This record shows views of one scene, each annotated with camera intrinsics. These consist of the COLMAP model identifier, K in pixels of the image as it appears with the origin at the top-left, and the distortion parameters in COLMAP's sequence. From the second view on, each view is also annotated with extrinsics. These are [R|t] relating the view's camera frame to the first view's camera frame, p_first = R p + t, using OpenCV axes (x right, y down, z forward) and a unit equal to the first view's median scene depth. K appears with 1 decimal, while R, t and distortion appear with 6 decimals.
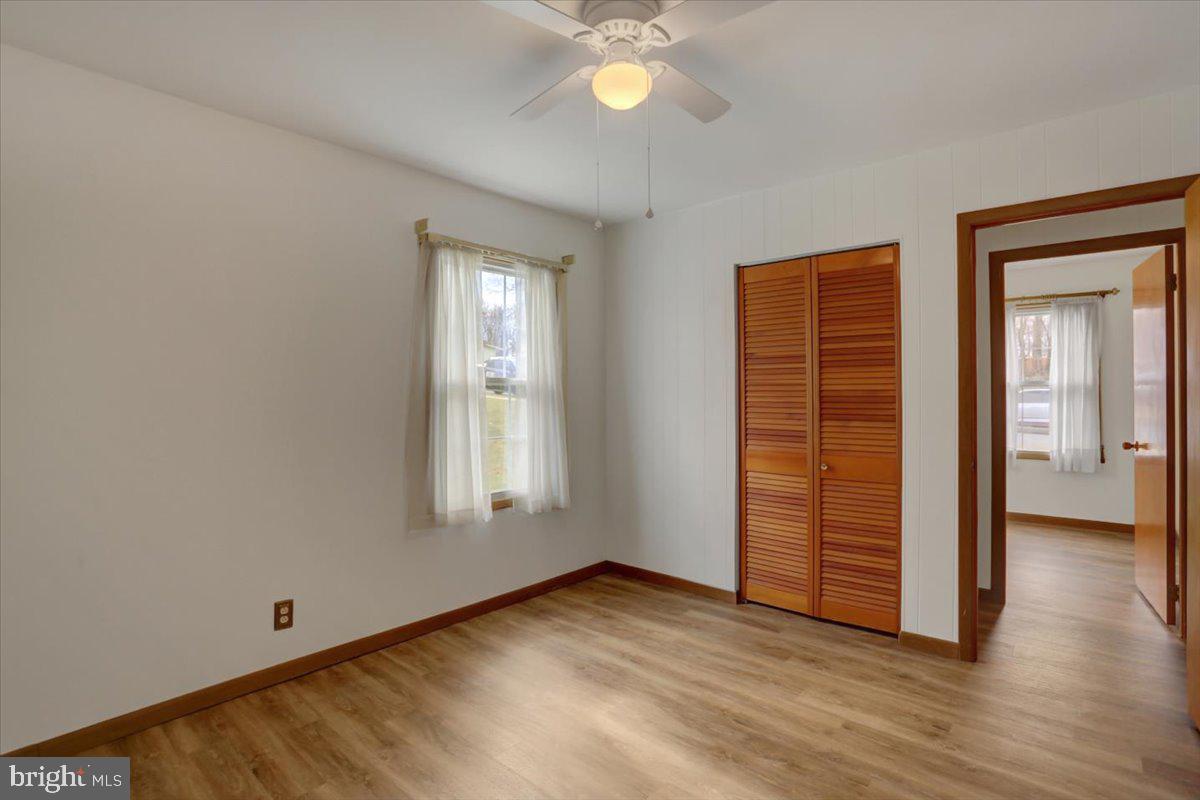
lens RADIAL K [[598.0, 0, 597.0], [0, 598.0, 395.9], [0, 0, 1]] dist [-0.025425, 0.001254]
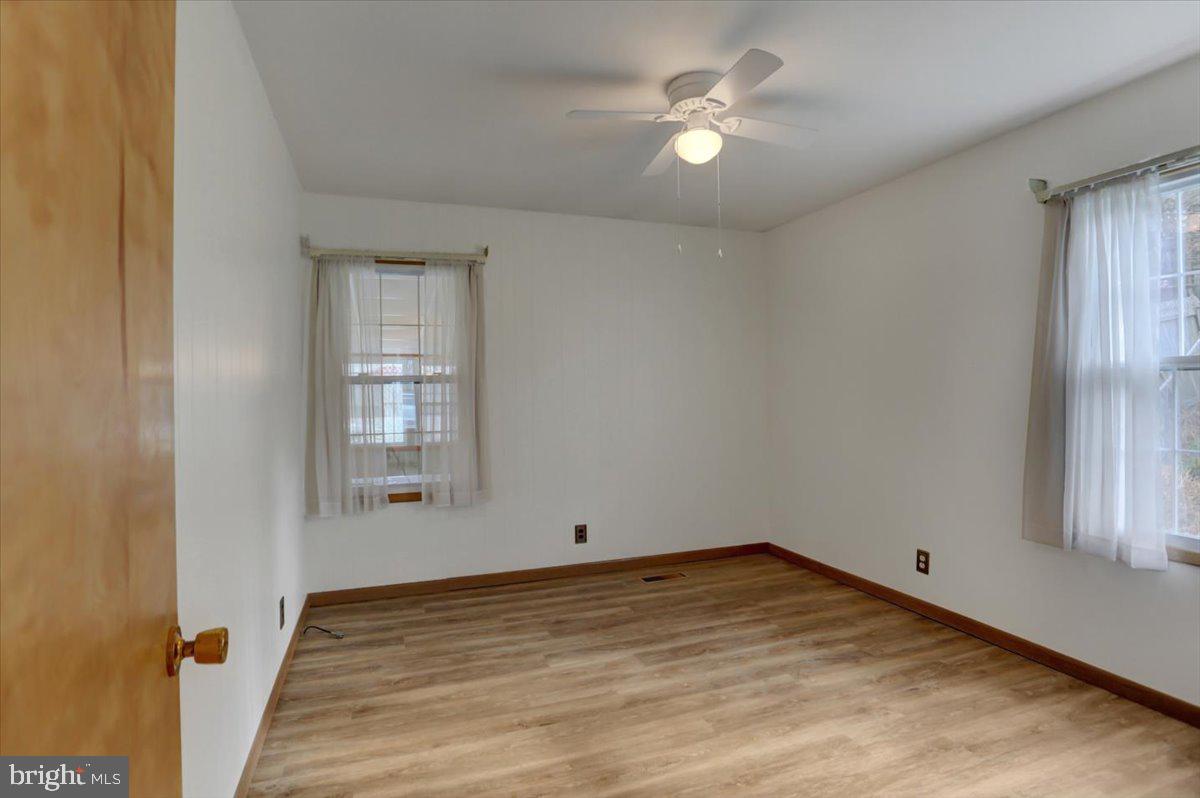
lens RADIAL K [[602.5, 0, 586.8], [0, 602.5, 393.7], [0, 0, 1]] dist [-0.069033, 0.028870]
pose [[-0.492004, 0.007837, -0.870558, 0.886574], [0.002100, 0.999967, 0.007815, 0.005453], [0.870591, 0.002017, -0.492004, 0.987209]]
